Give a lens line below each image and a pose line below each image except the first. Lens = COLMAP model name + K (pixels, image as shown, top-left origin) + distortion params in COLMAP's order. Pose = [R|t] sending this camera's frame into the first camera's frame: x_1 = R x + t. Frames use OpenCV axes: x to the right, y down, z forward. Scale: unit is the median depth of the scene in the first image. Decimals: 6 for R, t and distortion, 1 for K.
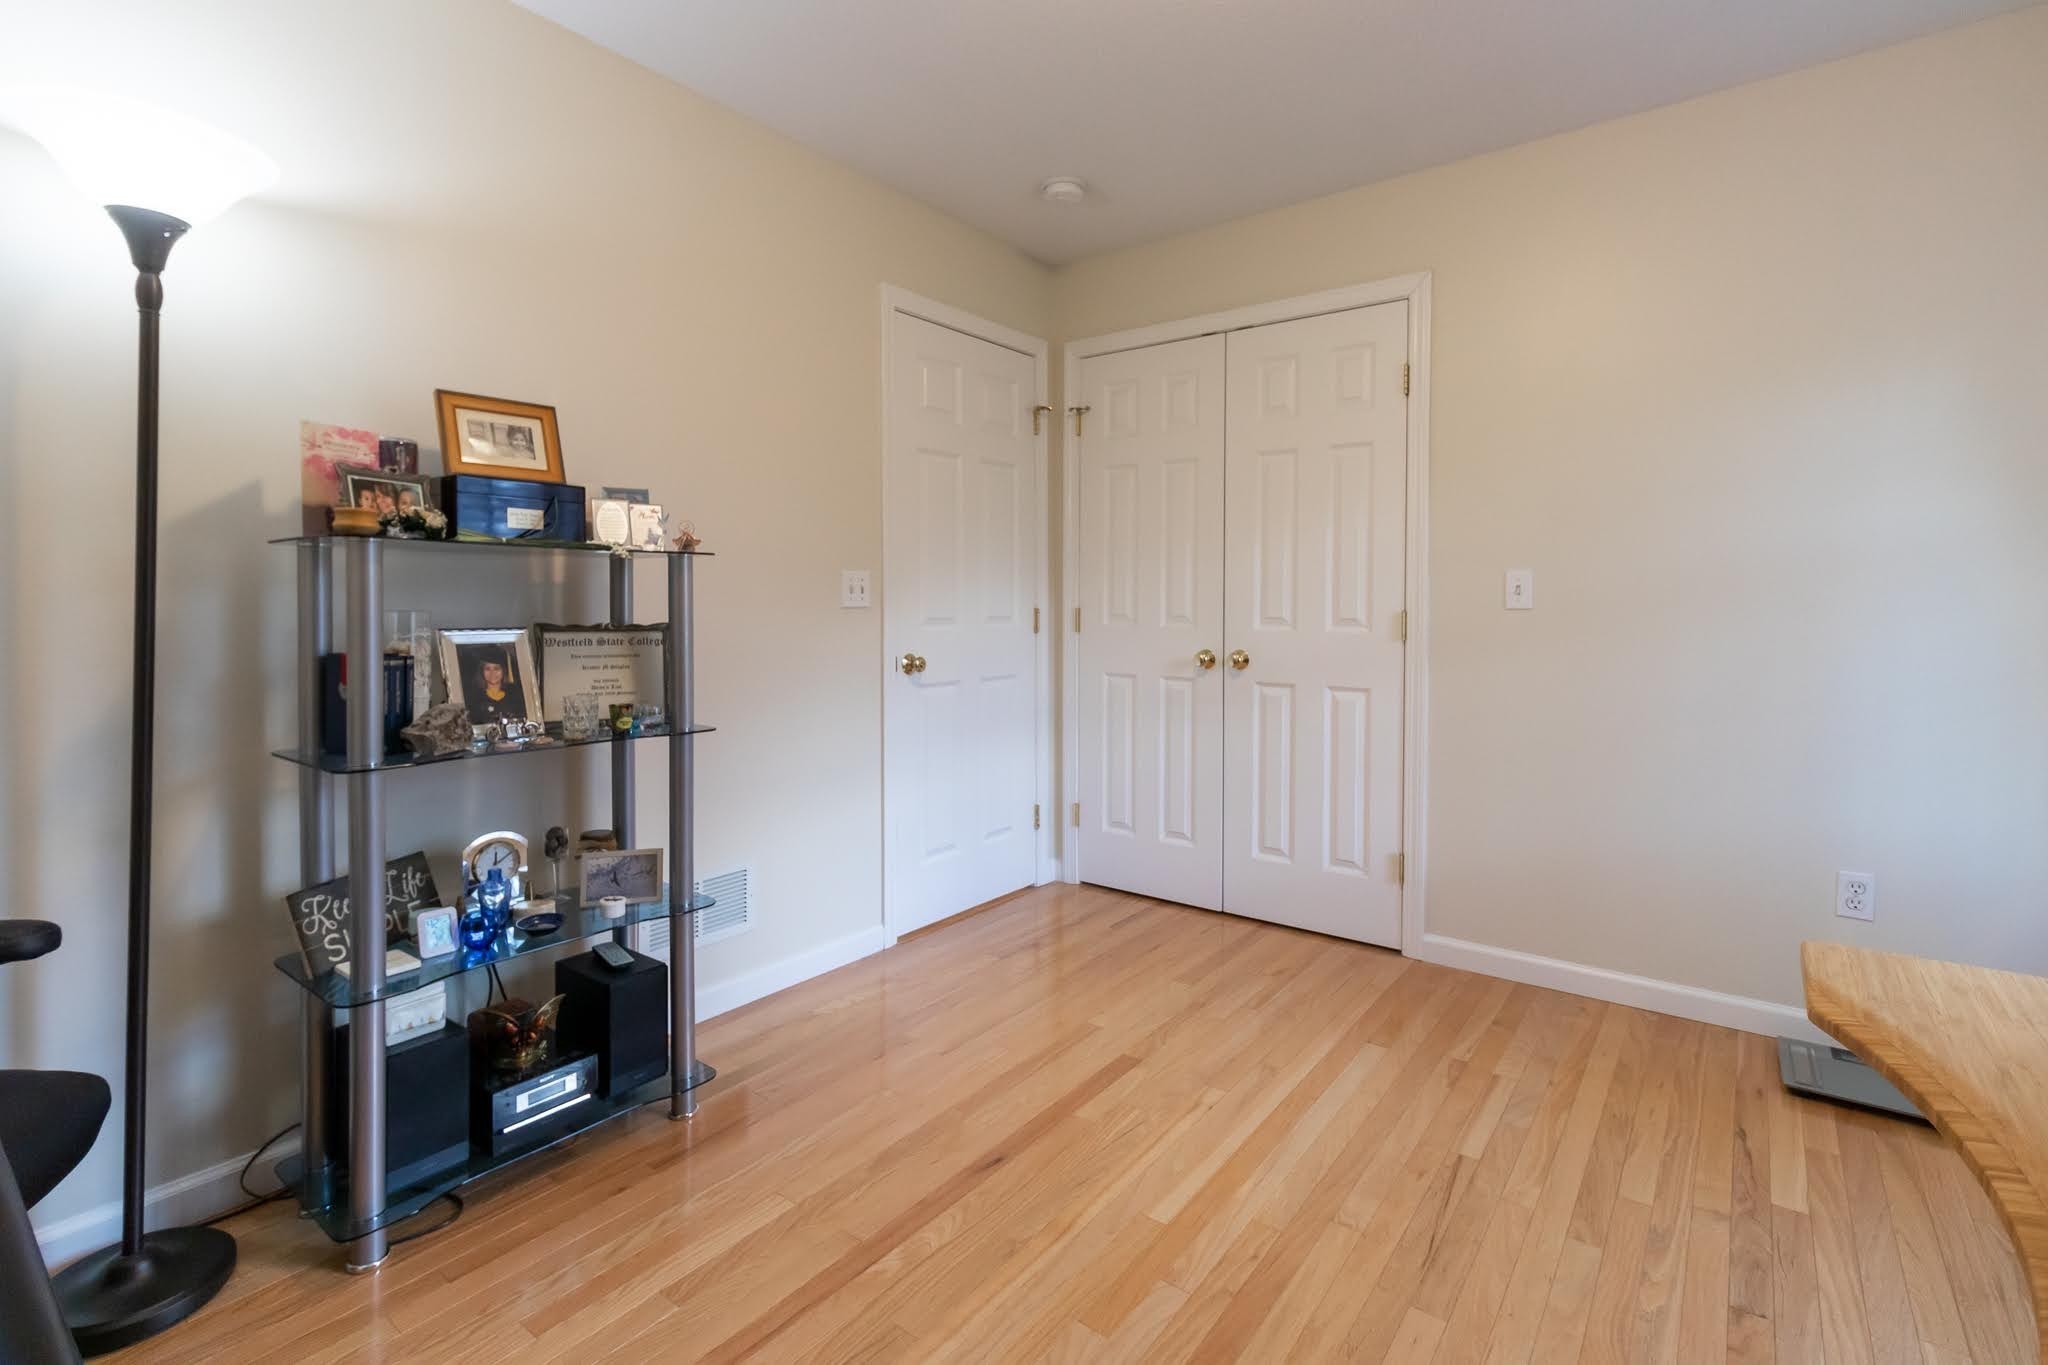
lens RADIAL K [[962.5, 0, 1022.2], [0, 962.5, 627.3], [0, 0, 1]] dist [-0.001947, -0.000521]
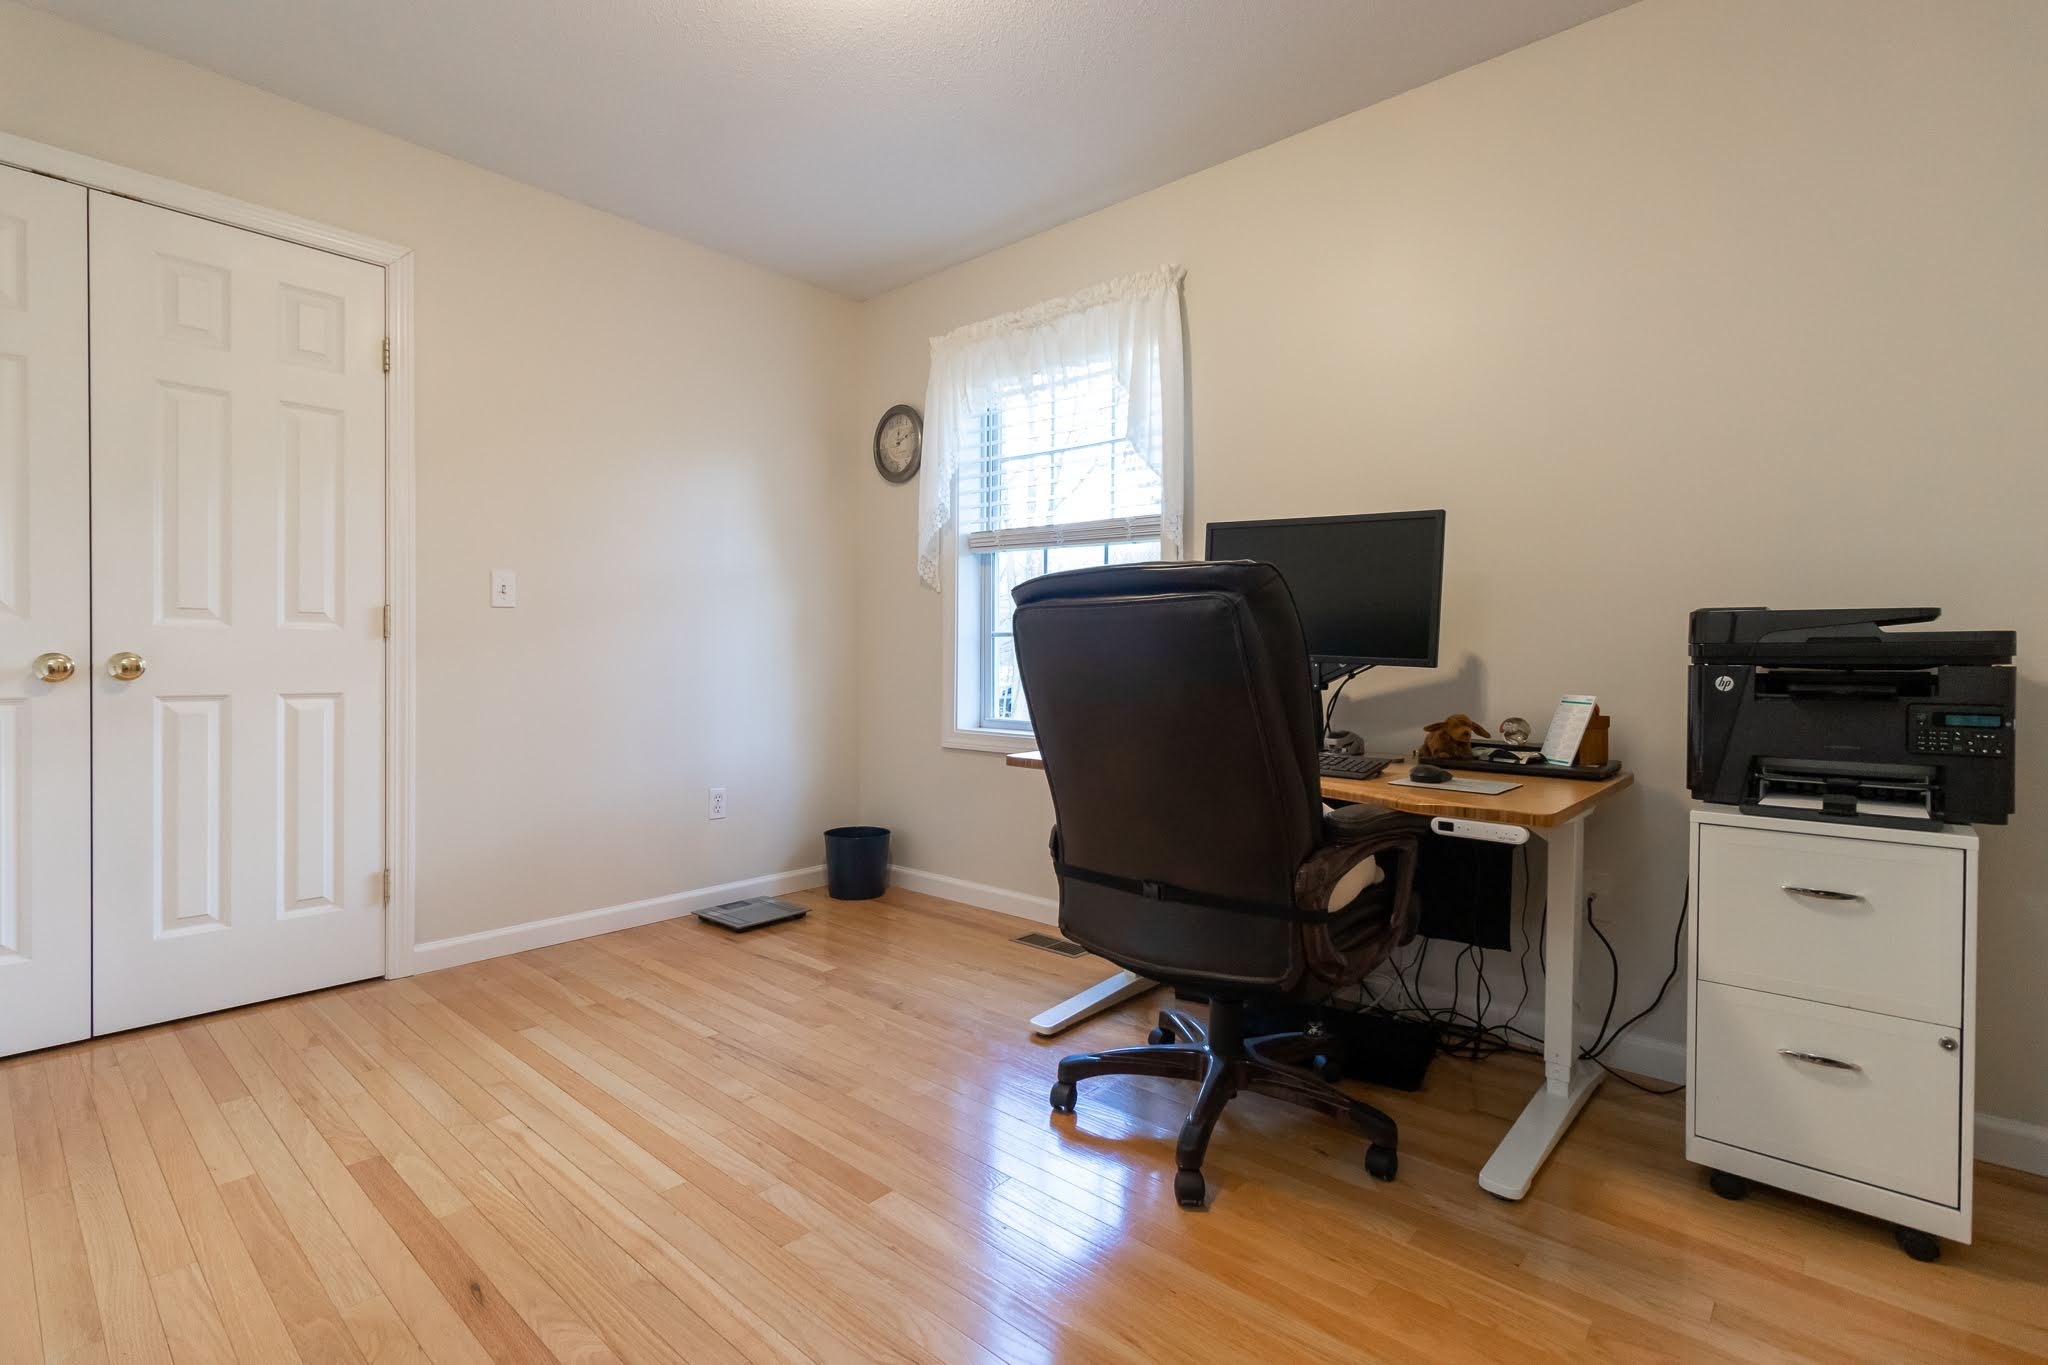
lens RADIAL K [[937.8, 0, 1021.9], [0, 937.8, 666.4], [0, 0, 1]] dist [0.001048, 0.000091]
pose [[0.071202, -0.011739, 0.997393, -0.526147], [0.025436, 0.999627, 0.009949, 0.055385], [-0.997138, 0.024662, 0.071474, 0.375842]]
